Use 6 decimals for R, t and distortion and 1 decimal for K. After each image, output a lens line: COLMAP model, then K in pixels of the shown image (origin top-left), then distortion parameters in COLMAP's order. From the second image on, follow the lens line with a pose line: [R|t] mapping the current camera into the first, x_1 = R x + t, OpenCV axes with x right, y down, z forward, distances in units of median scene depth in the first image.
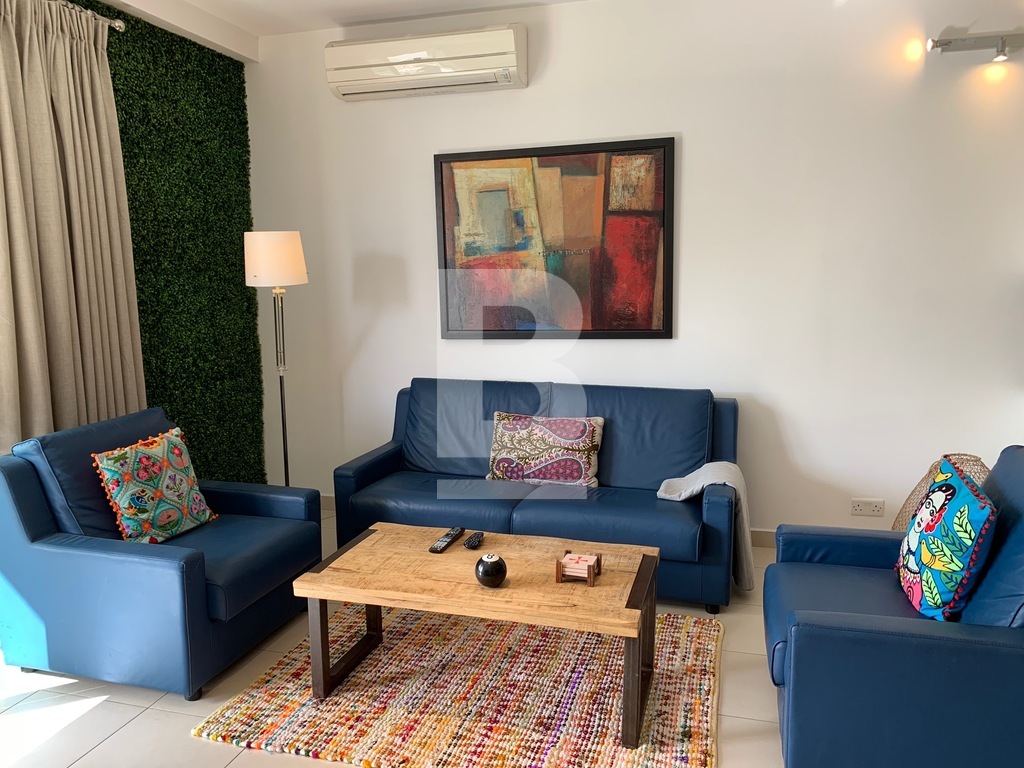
lens RADIAL K [[780.1, 0, 498.8], [0, 780.1, 382.0], [0, 0, 1]] dist [0.052641, -0.047930]
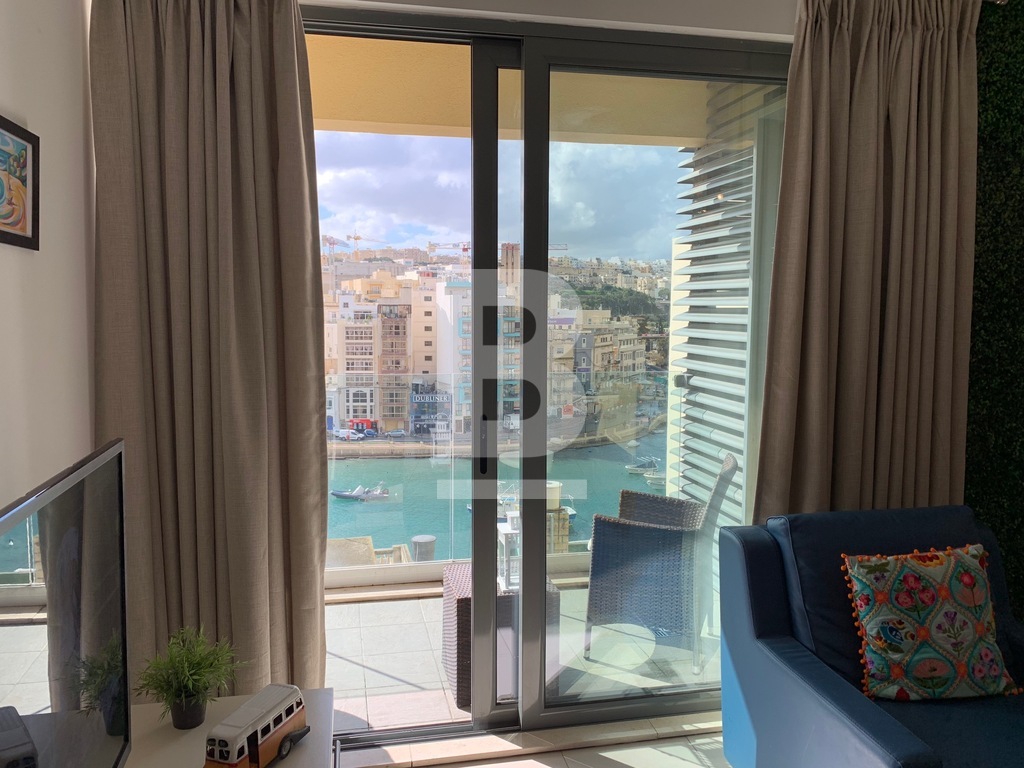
lens RADIAL K [[780.1, 0, 498.8], [0, 780.1, 382.0], [0, 0, 1]] dist [0.052641, -0.047930]
pose [[0.463713, 0.100501, -0.880267, -0.000829], [-0.133991, 0.990073, 0.042453, -0.062273], [0.875795, 0.098262, 0.472576, 0.297163]]
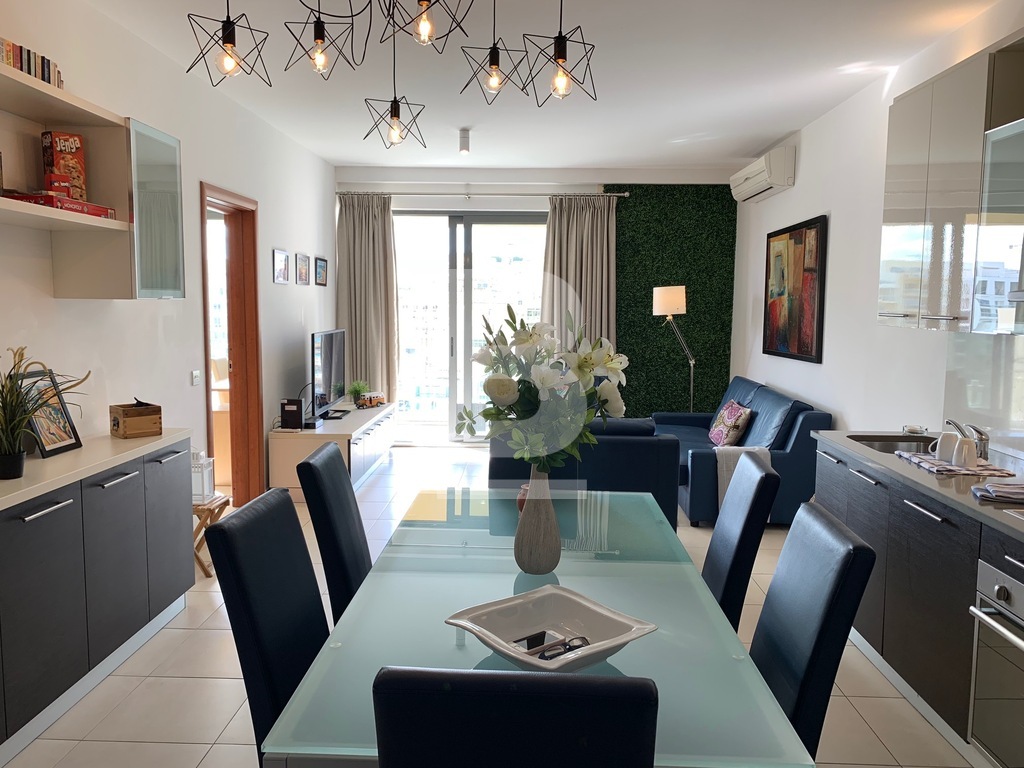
lens RADIAL K [[780.1, 0, 498.8], [0, 780.1, 382.0], [0, 0, 1]] dist [0.052641, -0.047930]
pose [[0.247496, 0.113535, -0.962214, 1.814394], [-0.147002, 0.986014, 0.078532, -0.065458], [0.957672, 0.122011, 0.260724, 0.181884]]
